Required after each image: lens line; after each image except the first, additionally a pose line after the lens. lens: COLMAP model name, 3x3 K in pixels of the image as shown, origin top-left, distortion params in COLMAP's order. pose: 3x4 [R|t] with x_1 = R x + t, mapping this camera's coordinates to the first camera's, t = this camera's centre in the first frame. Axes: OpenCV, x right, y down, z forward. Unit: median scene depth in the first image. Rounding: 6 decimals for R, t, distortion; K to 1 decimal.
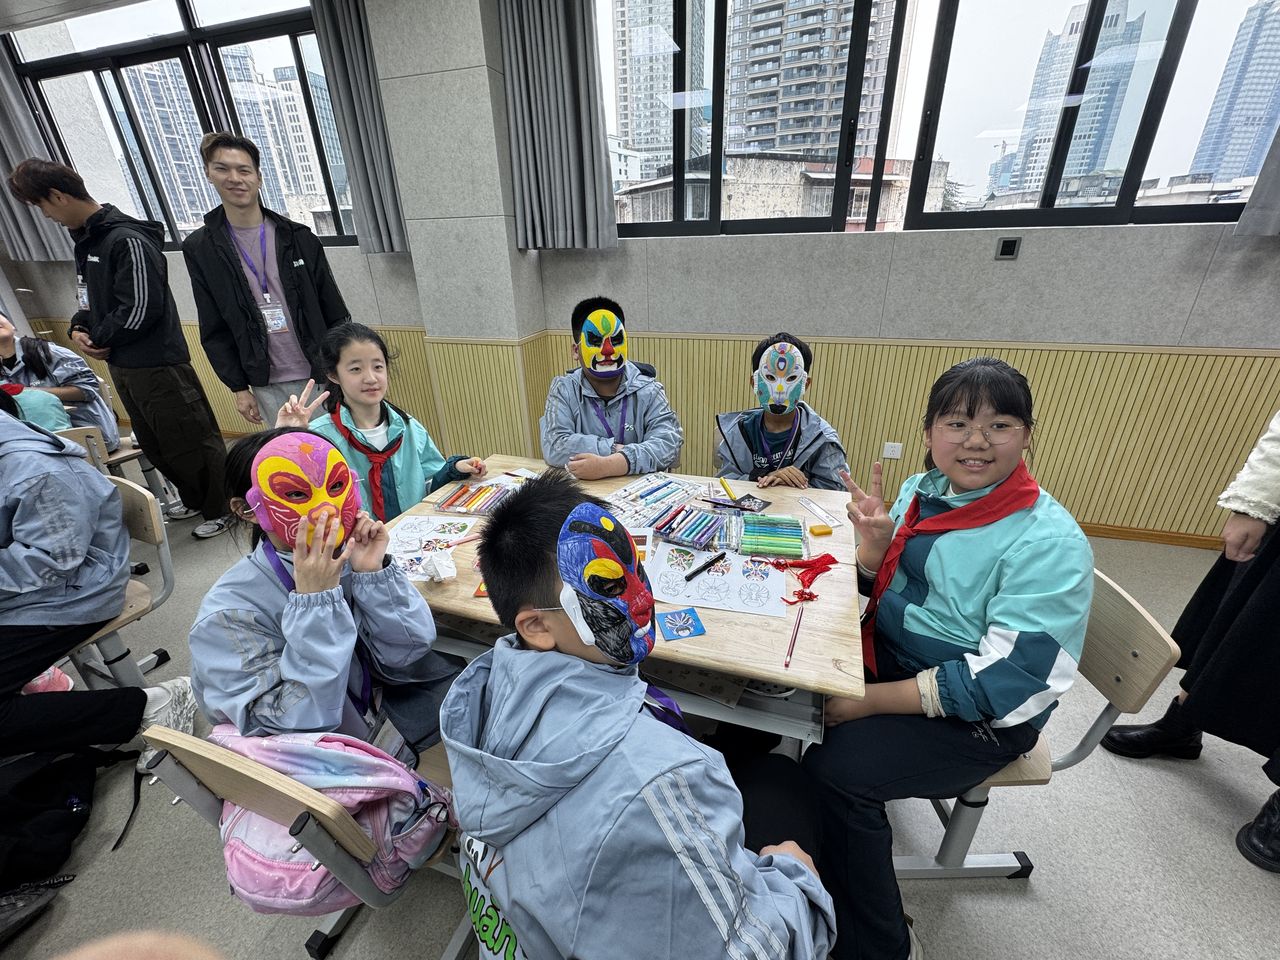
lens RADIAL K [[511.7, 0, 640.0], [0, 511.7, 480.0], [0, 0, 1]] dist [0.001852, 0.000289]
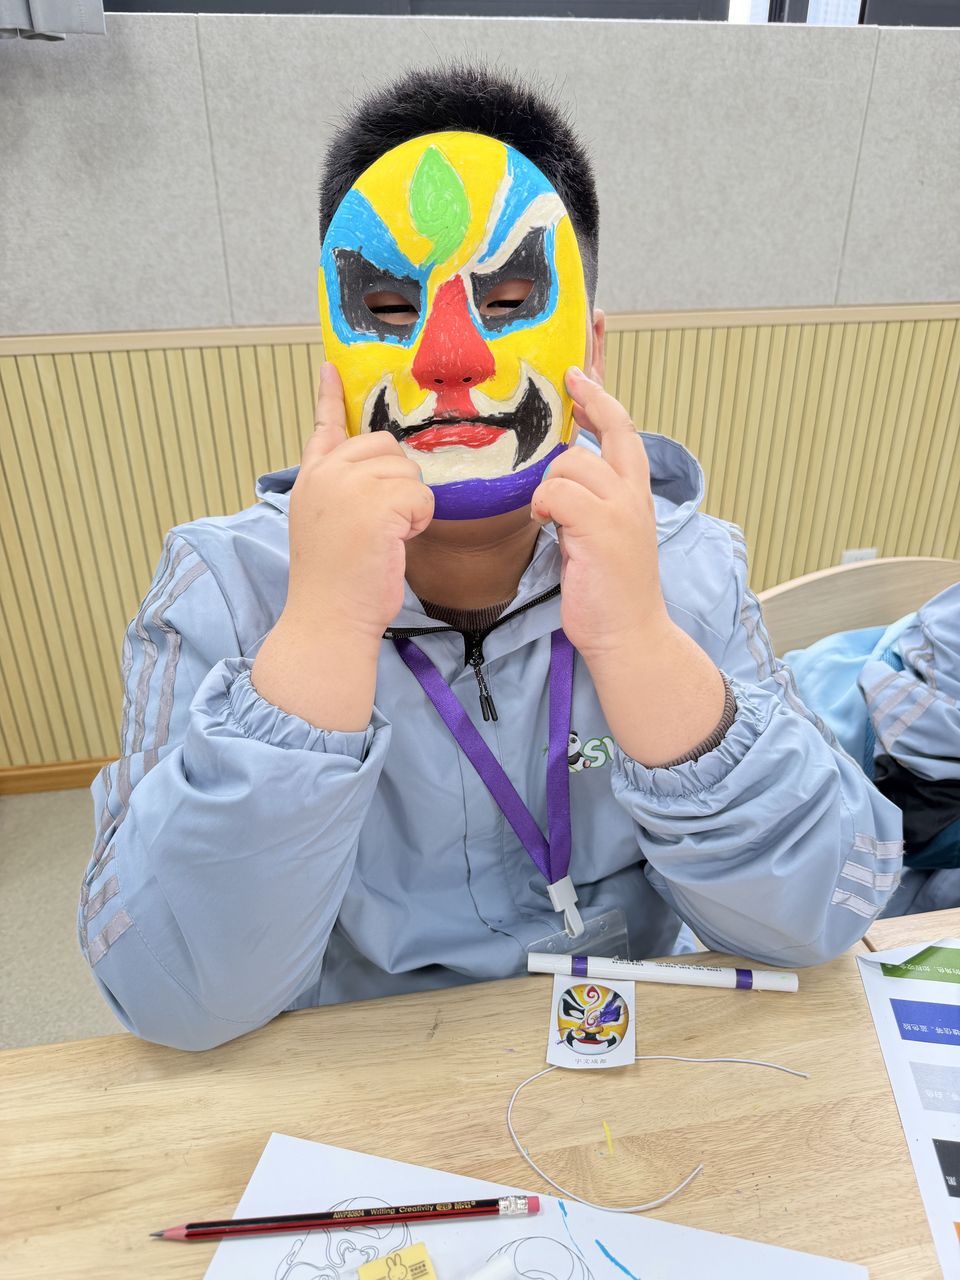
lens RADIAL K [[883.4, 0, 480.0], [0, 883.4, 640.0], [0, 0, 1]] dist [-0.002649, -0.003012]
pose [[0.889839, -0.197108, 0.411504, -0.142139], [0.183806, 0.980315, 0.072102, -0.126692], [-0.417616, 0.011478, 0.908551, 0.512268]]
